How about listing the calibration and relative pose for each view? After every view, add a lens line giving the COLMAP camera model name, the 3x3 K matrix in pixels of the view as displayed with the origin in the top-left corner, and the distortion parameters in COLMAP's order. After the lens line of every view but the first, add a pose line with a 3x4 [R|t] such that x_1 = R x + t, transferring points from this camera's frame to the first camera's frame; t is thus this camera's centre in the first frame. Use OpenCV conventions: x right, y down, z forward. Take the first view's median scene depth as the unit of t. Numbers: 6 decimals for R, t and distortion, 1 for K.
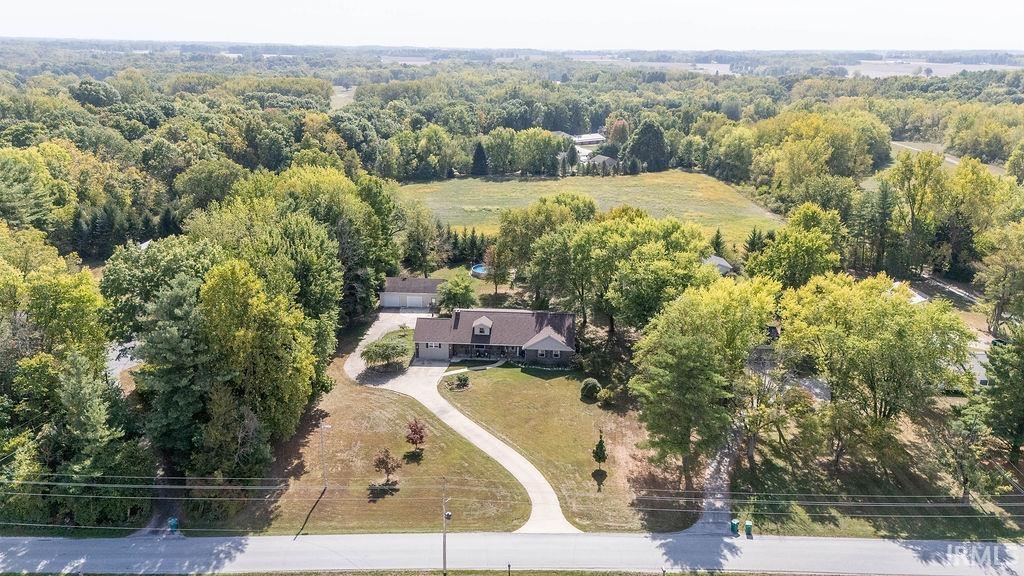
lens RADIAL K [[753.9, 0, 514.3], [0, 753.9, 290.2], [0, 0, 1]] dist [0.062602, 0.001949]
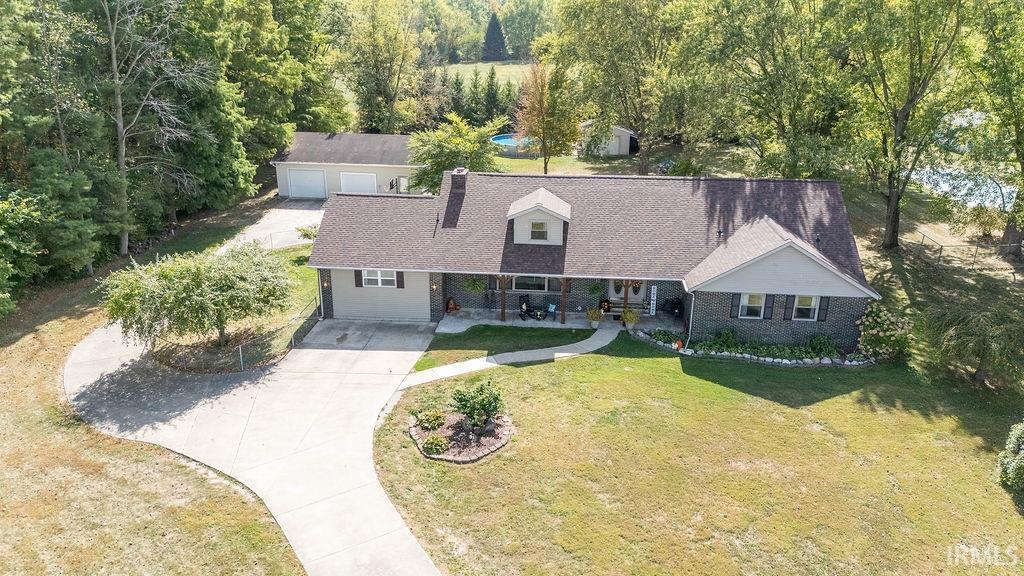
lens RADIAL K [[753.9, 0, 515.7], [0, 753.9, 286.1], [0, 0, 1]] dist [0.062602, 0.001949]
pose [[0.999969, 0.003459, -0.007139, -0.050476], [-0.003116, 0.998861, 0.047621, 0.062083], [0.007295, -0.047597, 0.998840, 0.704380]]
